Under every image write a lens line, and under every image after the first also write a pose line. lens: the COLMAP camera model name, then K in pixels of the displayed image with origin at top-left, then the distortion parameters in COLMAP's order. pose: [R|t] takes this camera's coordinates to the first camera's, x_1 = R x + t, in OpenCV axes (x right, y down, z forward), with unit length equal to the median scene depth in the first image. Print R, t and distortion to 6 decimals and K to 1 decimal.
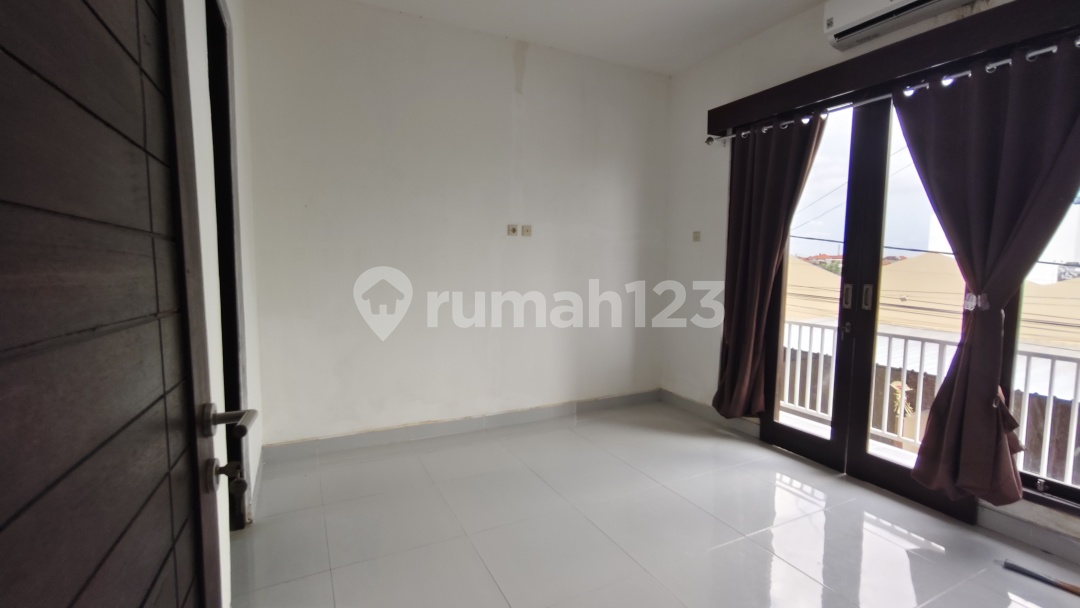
lens RADIAL K [[468.5, 0, 540.0], [0, 468.5, 304.0], [0, 0, 1]] dist [0.000726, 0.000093]
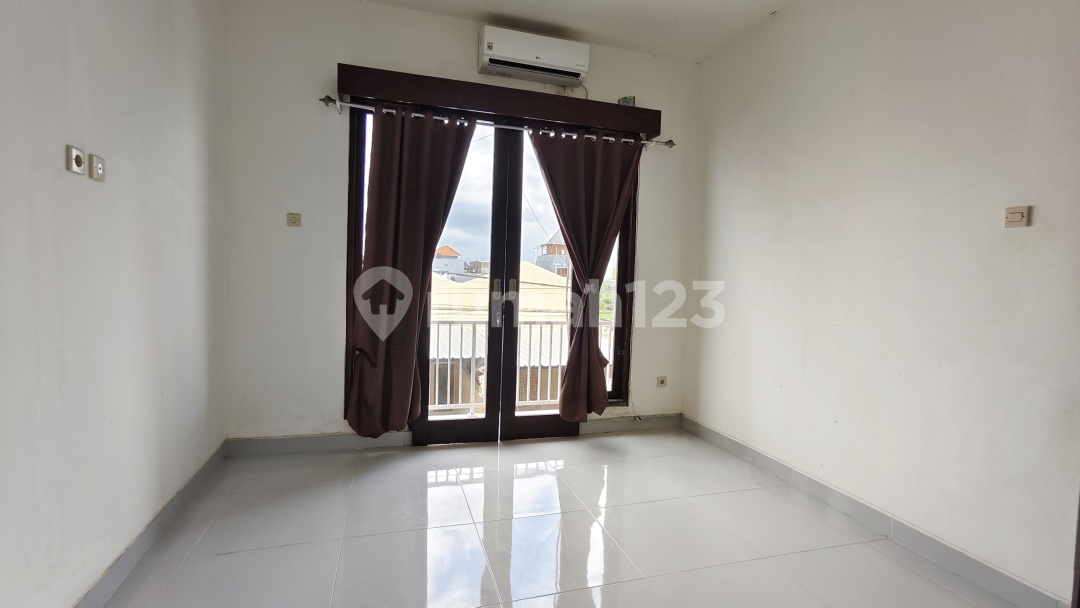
lens RADIAL K [[468.5, 0, 540.0], [0, 468.5, 304.0], [0, 0, 1]] dist [0.000726, 0.000093]
pose [[0.181815, -0.094553, 0.978776, -0.449761], [0.032135, 0.995406, 0.090190, -0.088880], [-0.982807, 0.015055, 0.184019, 0.642947]]
